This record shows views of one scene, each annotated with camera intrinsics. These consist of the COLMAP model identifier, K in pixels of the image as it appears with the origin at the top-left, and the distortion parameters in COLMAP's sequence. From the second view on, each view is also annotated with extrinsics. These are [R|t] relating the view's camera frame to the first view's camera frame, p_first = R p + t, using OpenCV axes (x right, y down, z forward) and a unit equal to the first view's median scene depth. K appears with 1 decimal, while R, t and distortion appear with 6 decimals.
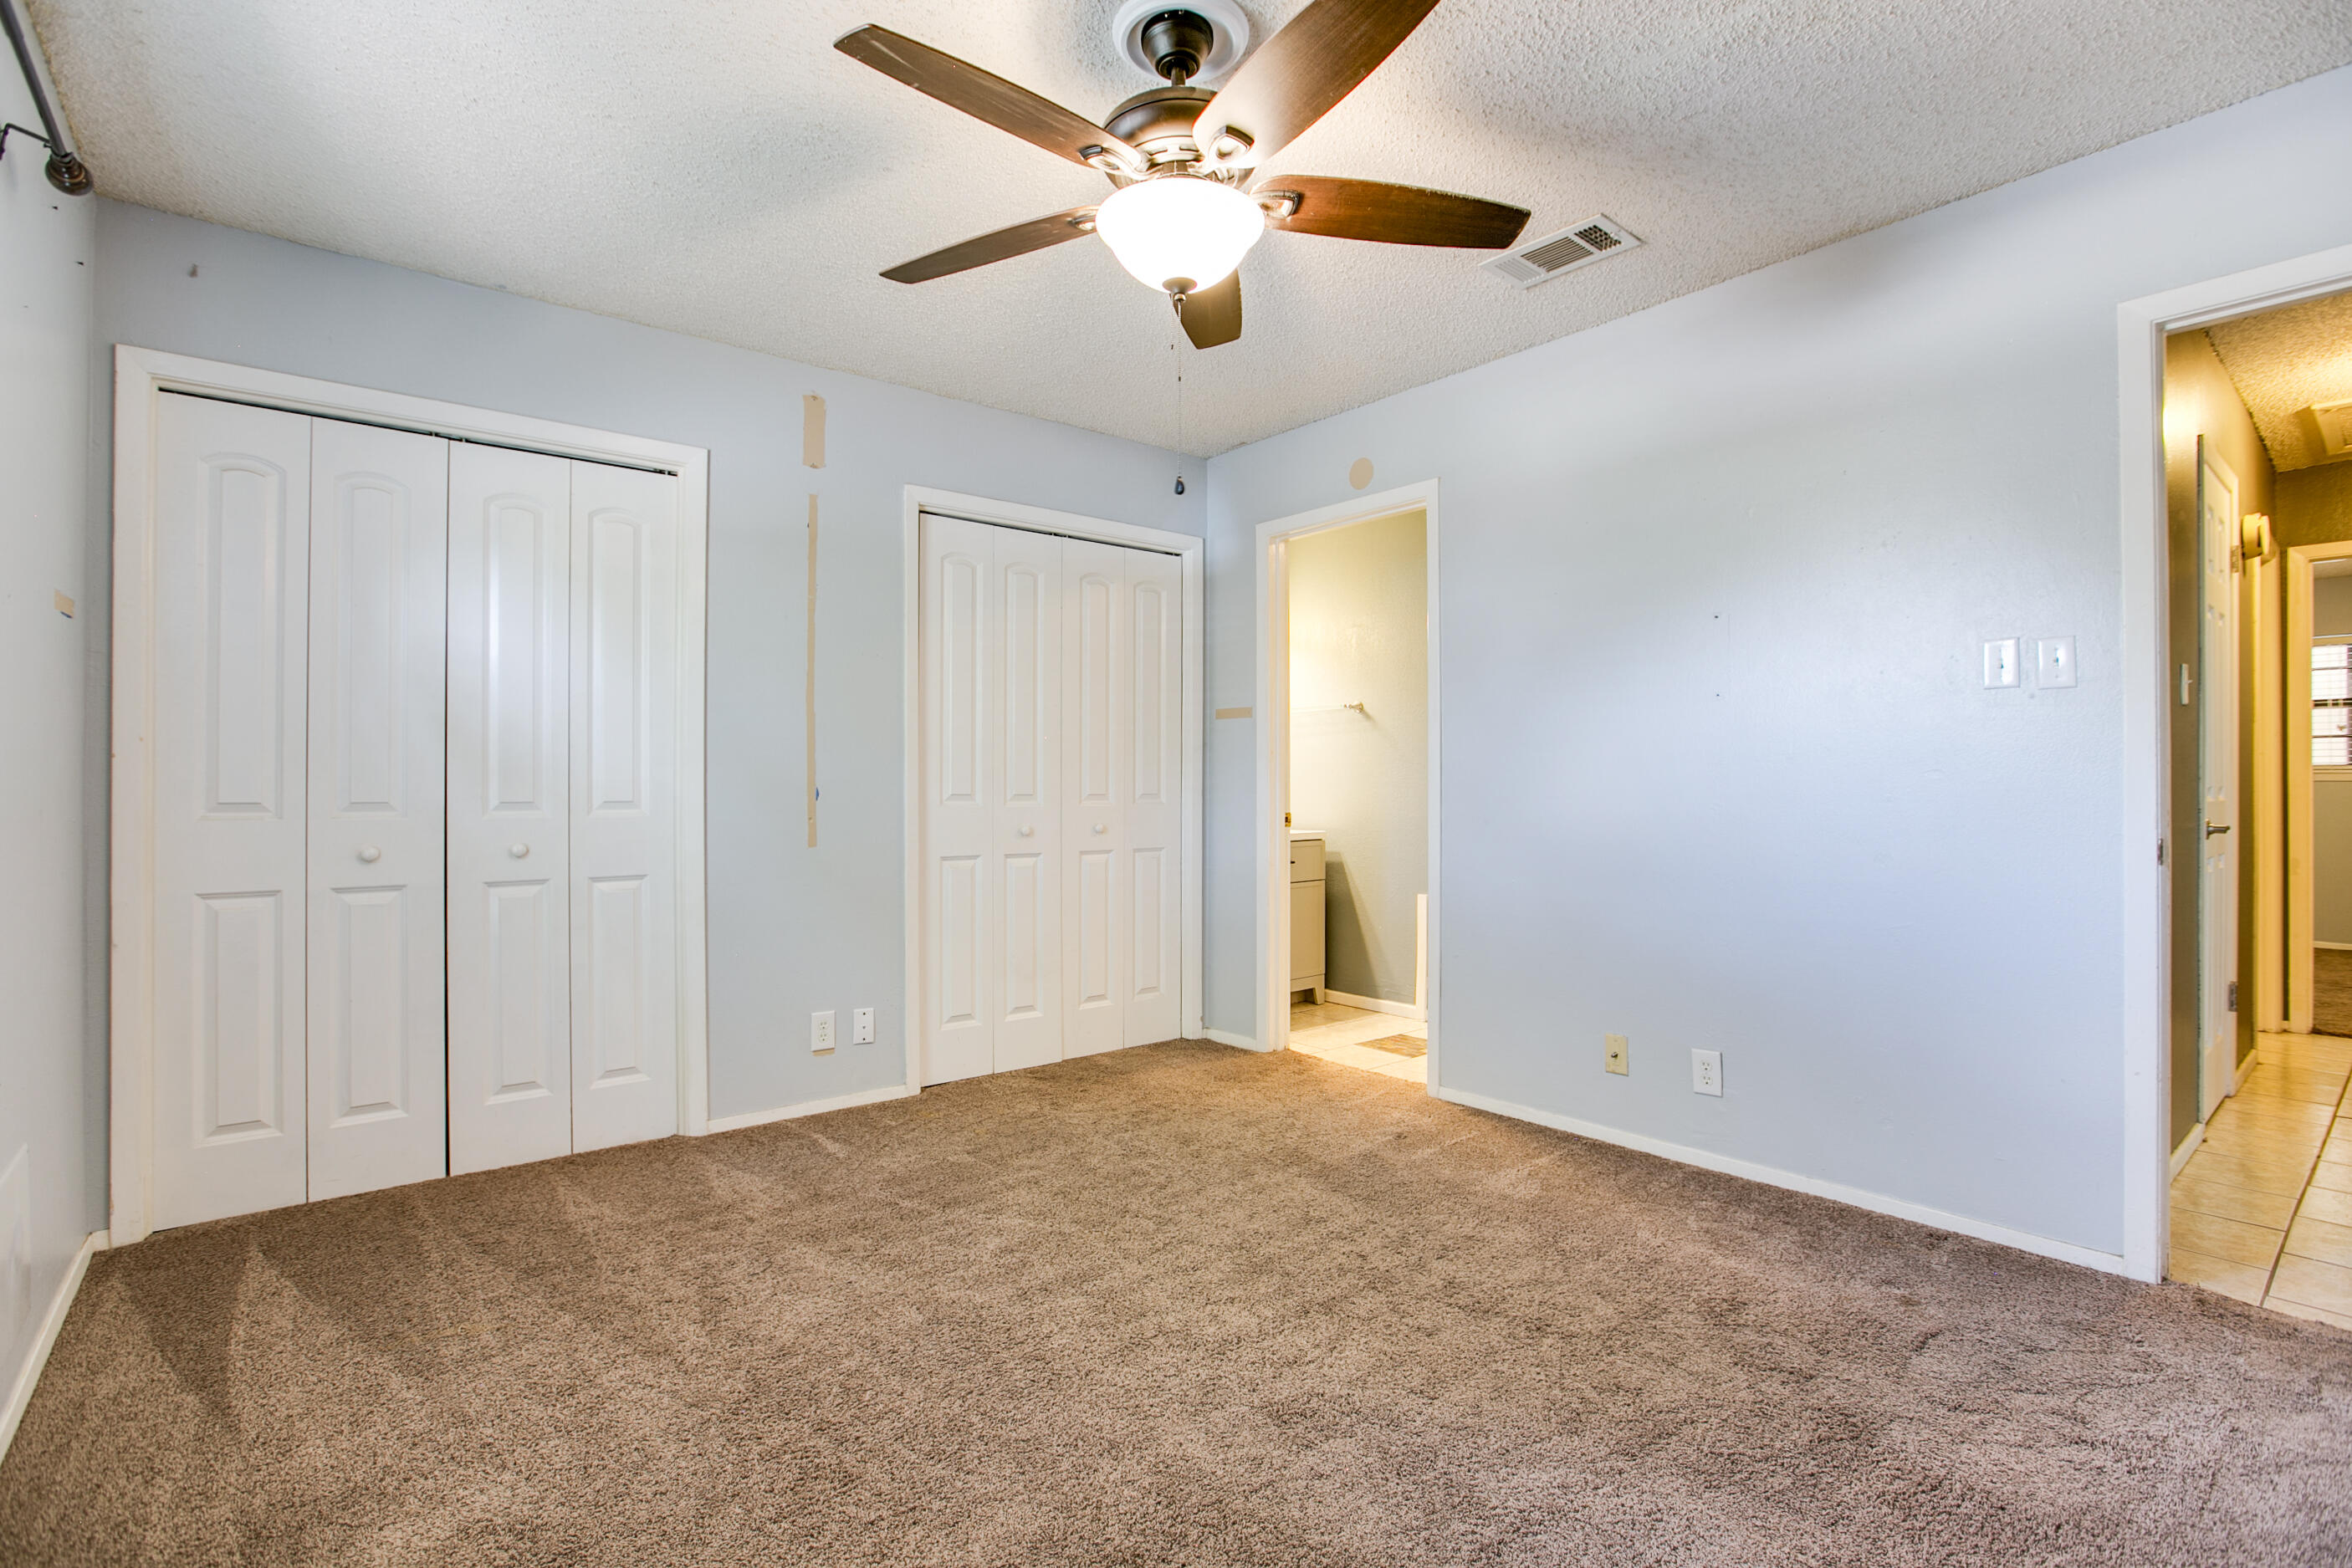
lens RADIAL K [[1097.1, 0, 1186.9], [0, 1097.1, 772.5], [0, 0, 1]] dist [-0.022372, 0.001340]
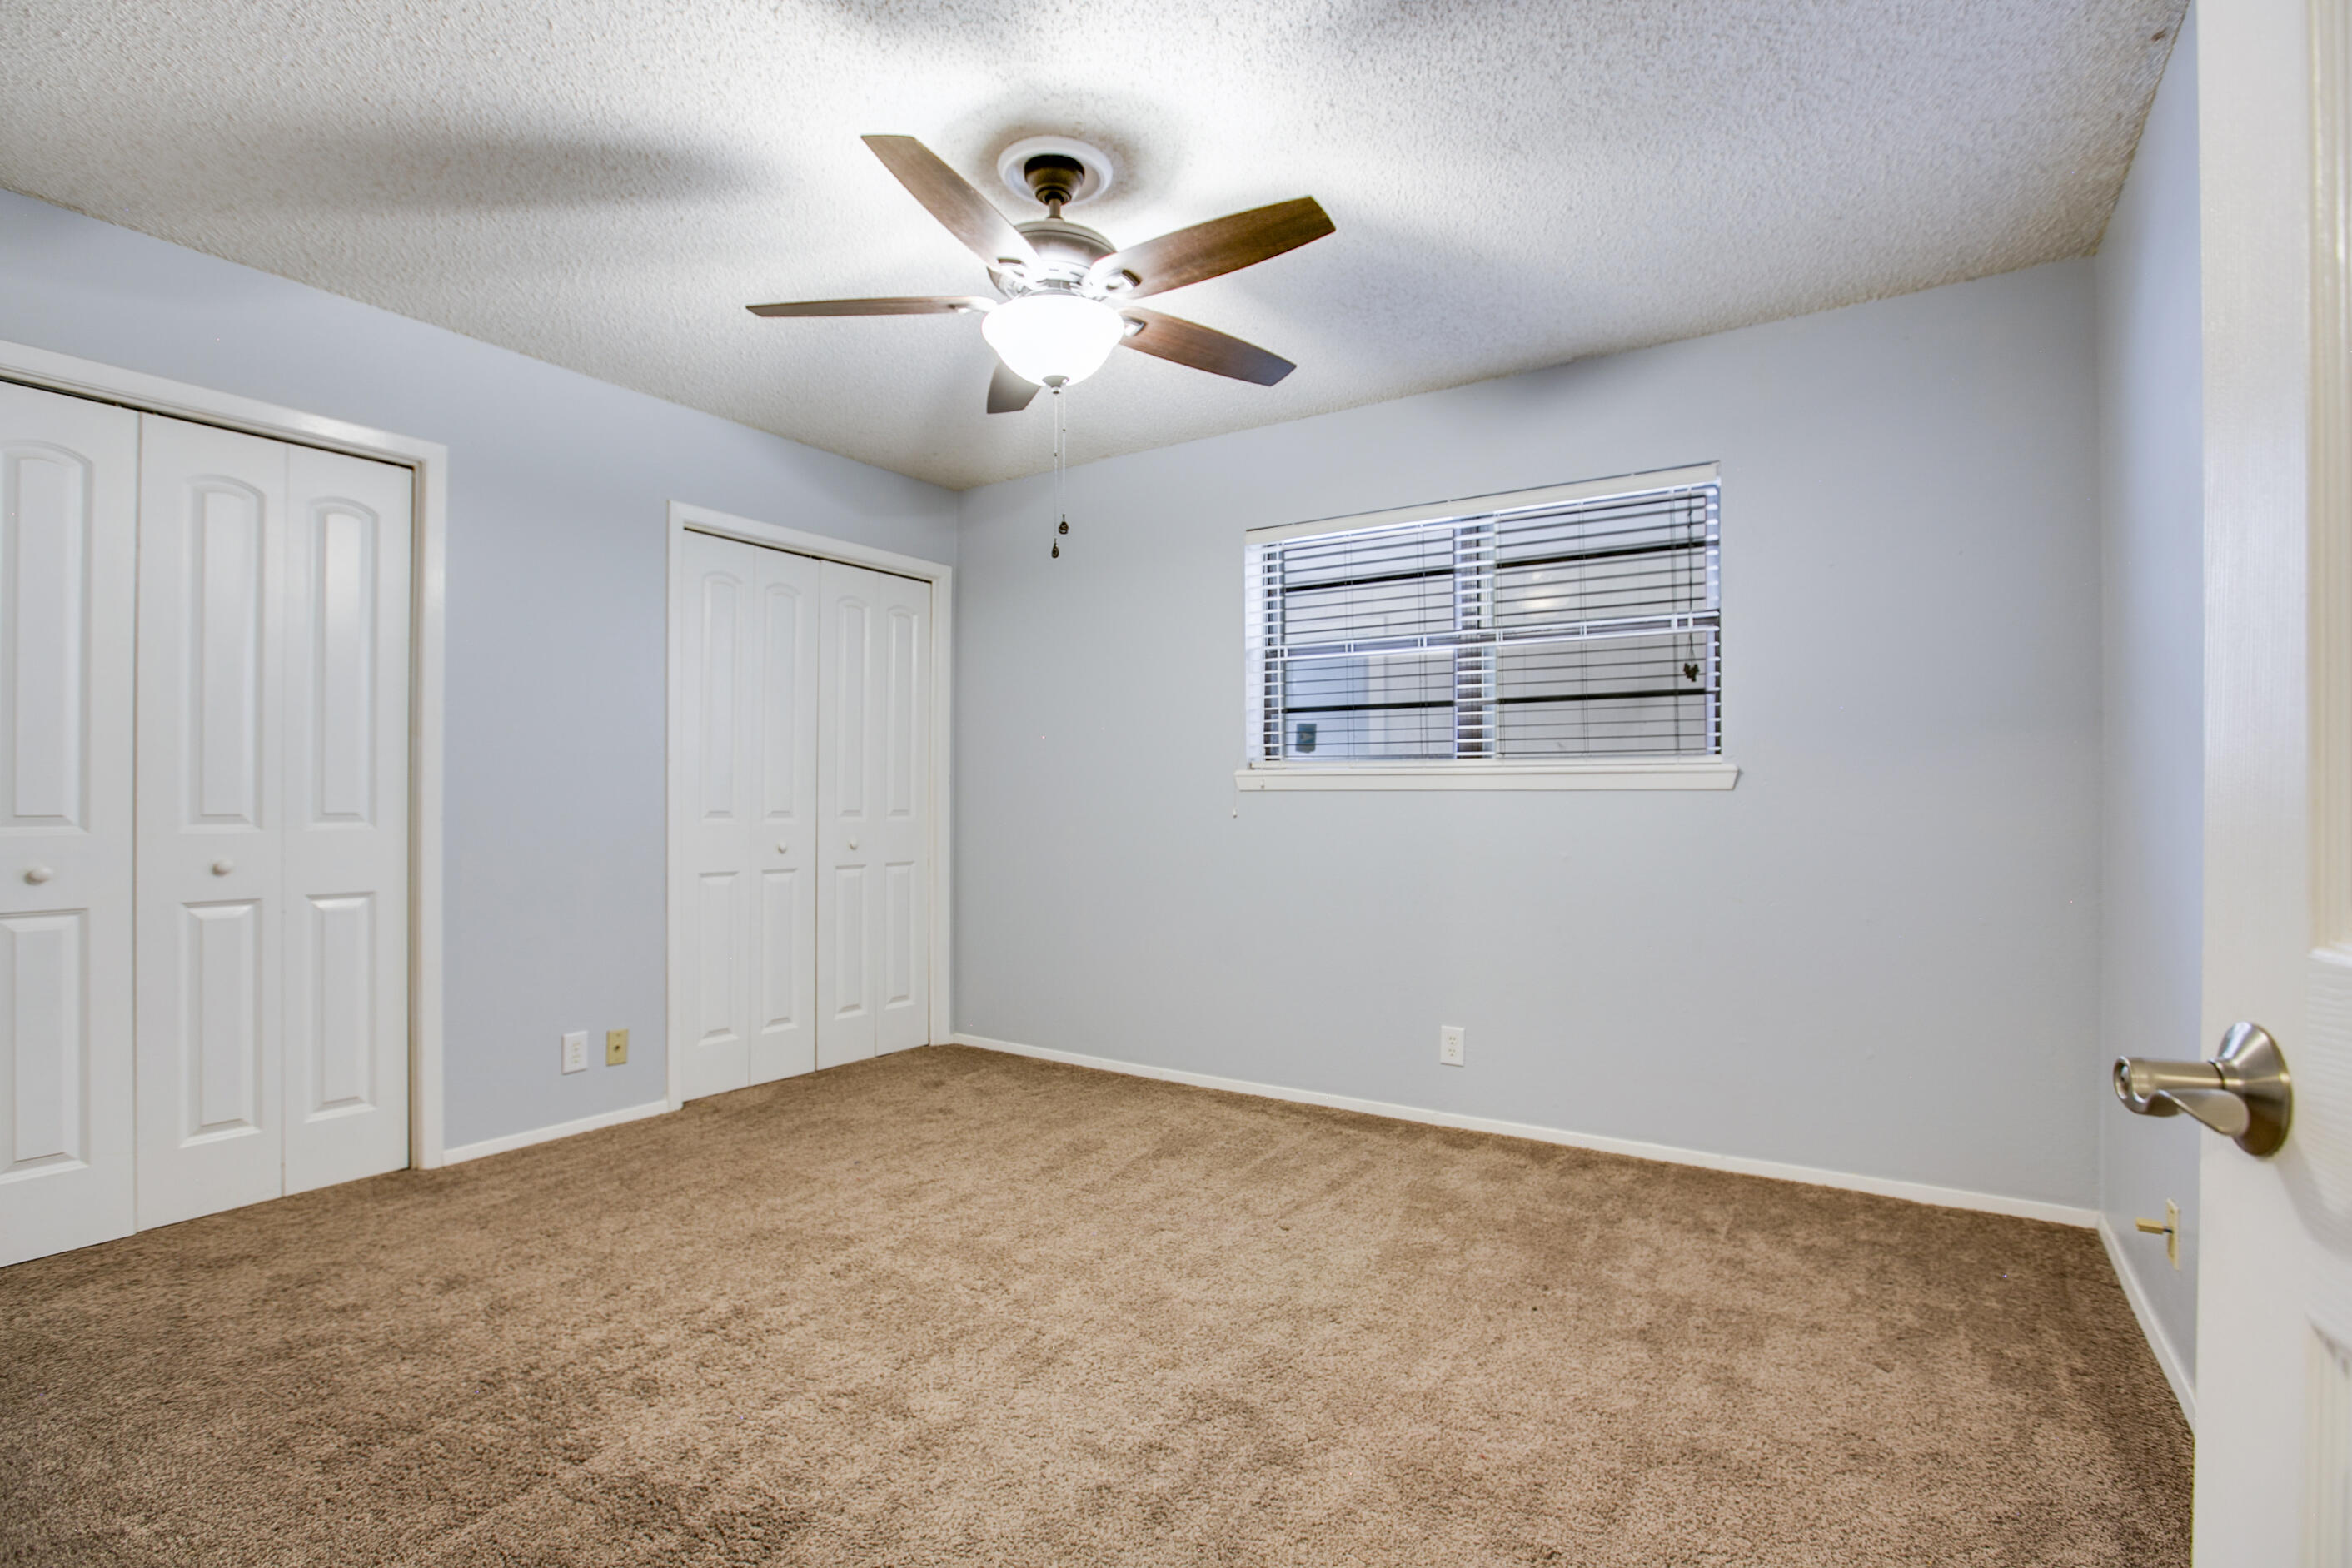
lens RADIAL K [[1097.1, 0, 1162.5], [0, 1097.1, 817.8], [0, 0, 1]] dist [-0.022372, 0.001340]
pose [[0.960708, 0.003297, 0.277541, -0.108323], [-0.010080, 0.999684, 0.023014, -0.000557], [-0.277378, -0.024907, 0.960438, -0.089874]]
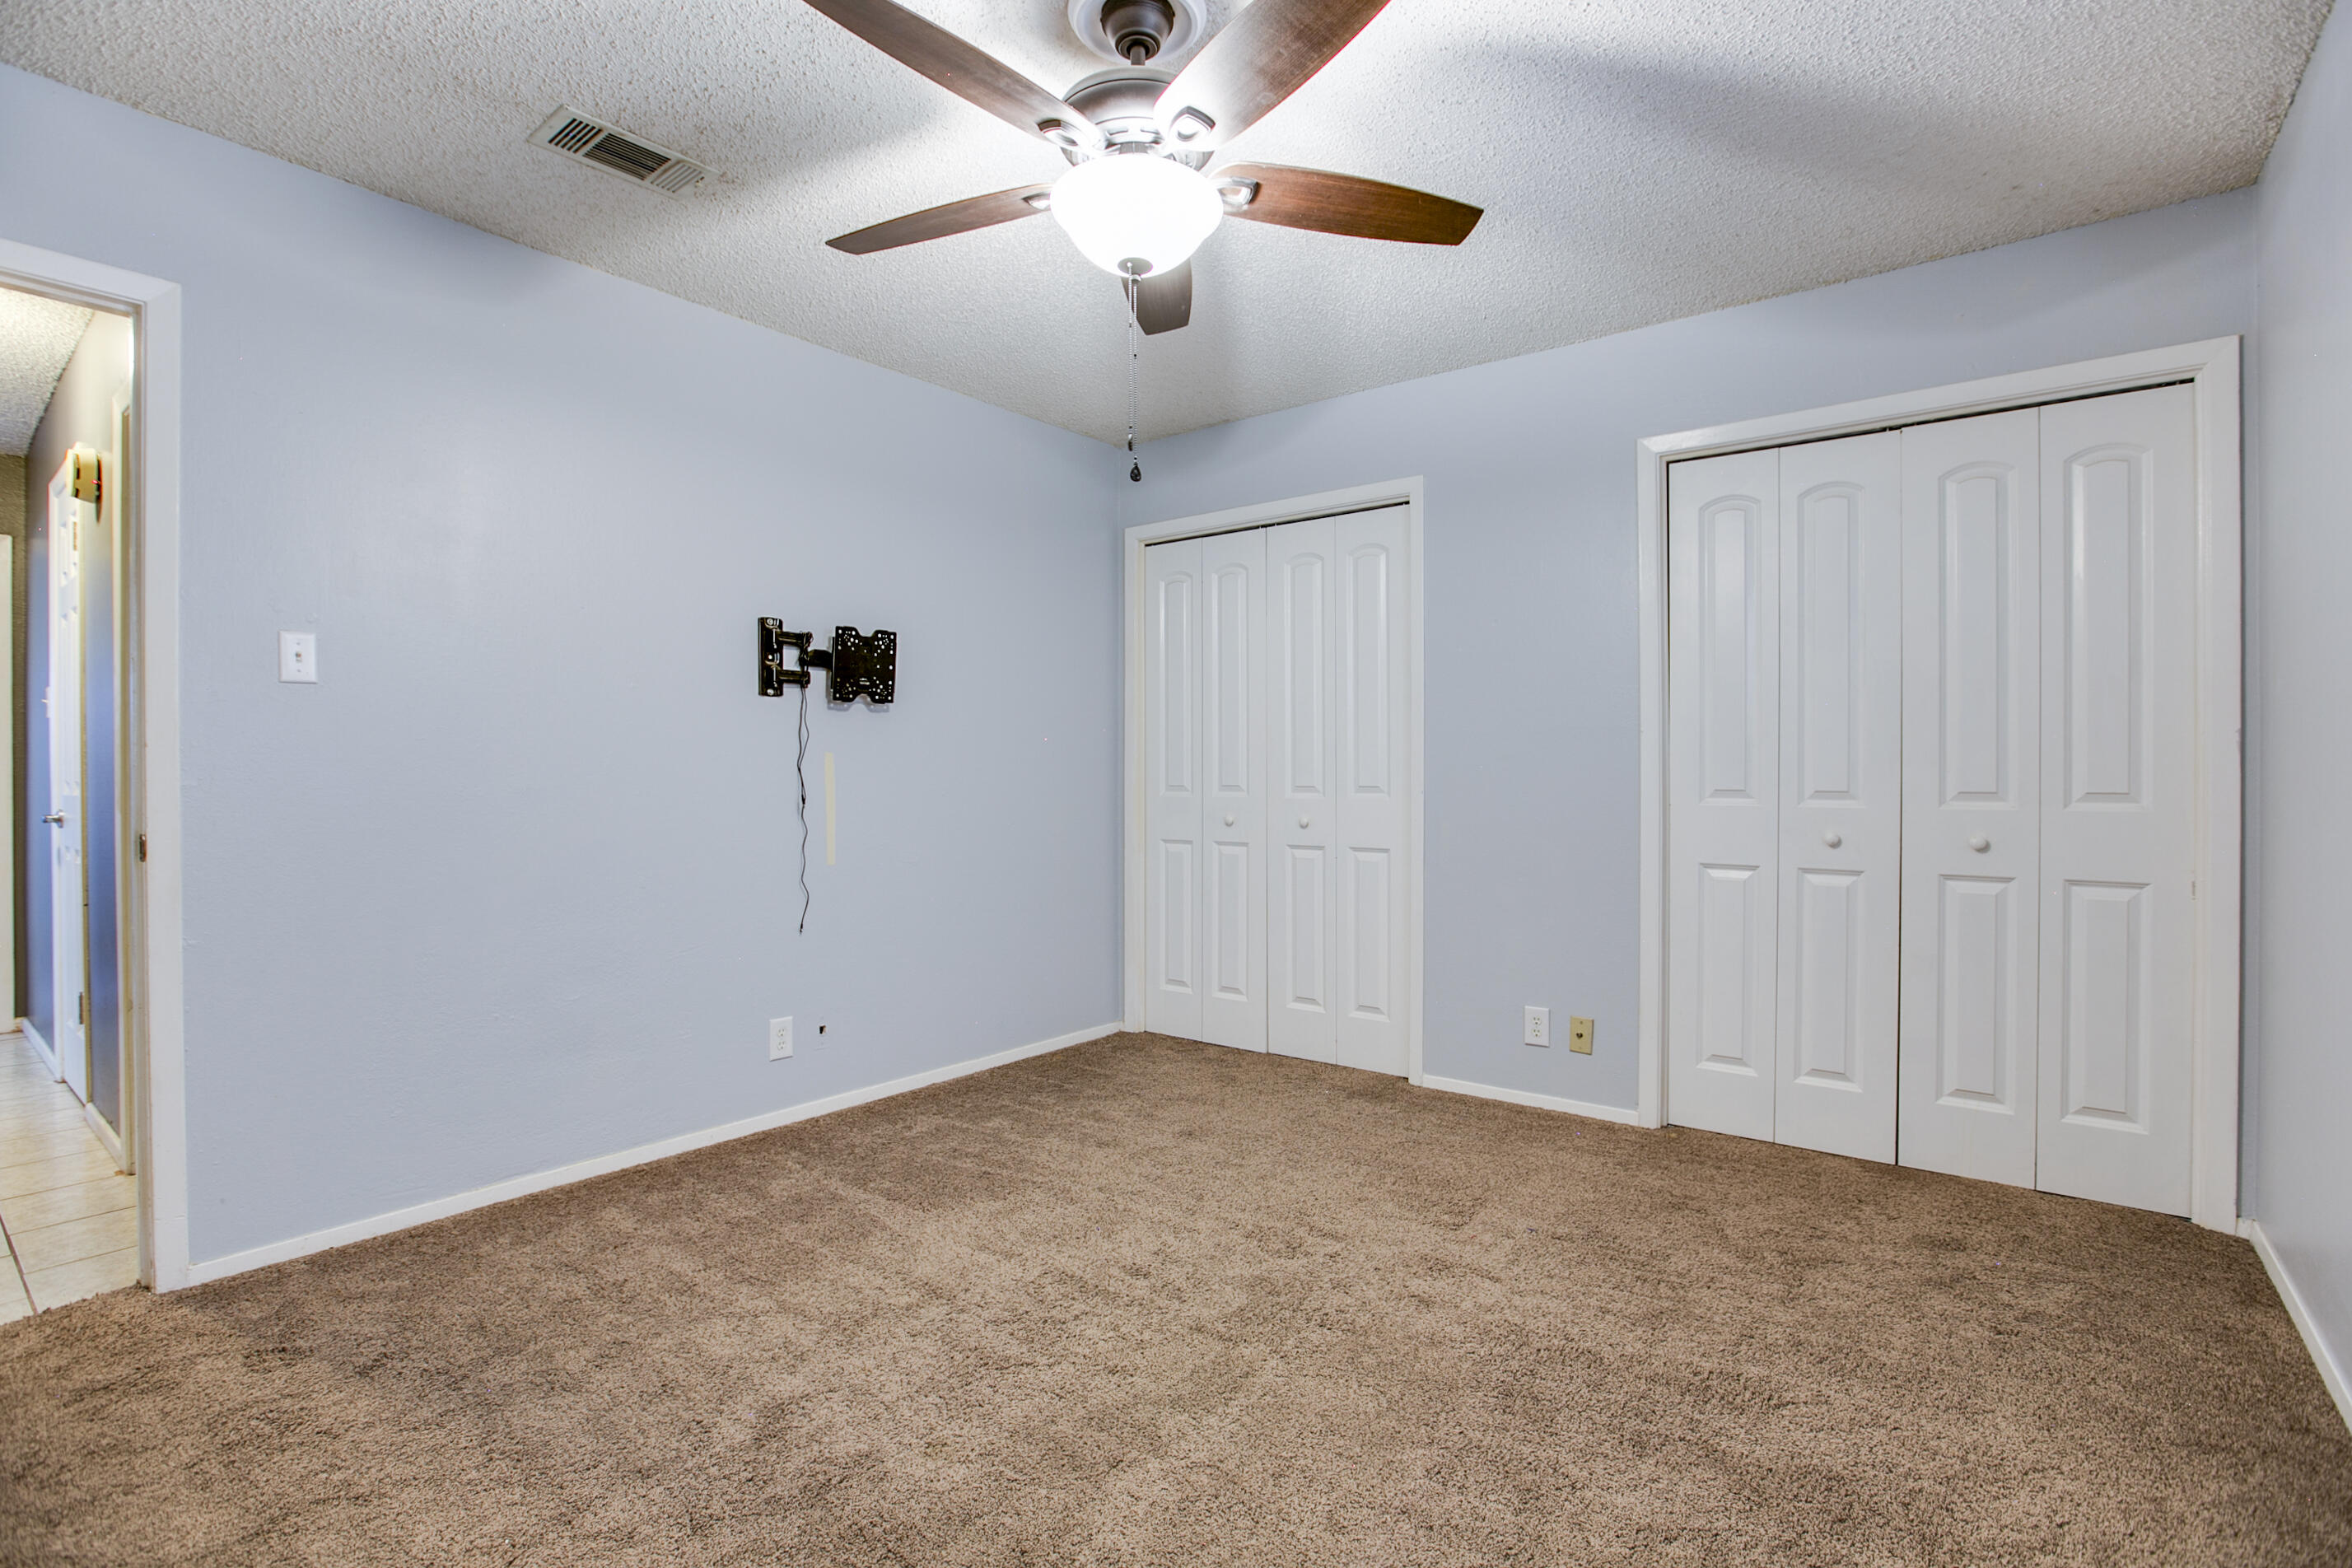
lens RADIAL K [[1097.2, 0, 1173.6], [0, 1097.2, 778.5], [0, 0, 1]] dist [-0.022372, 0.001340]
pose [[0.220934, 0.007327, -0.975261, 0.581887], [0.008817, 0.999916, 0.009510, 0.001534], [0.975249, -0.010700, 0.220850, 0.482811]]
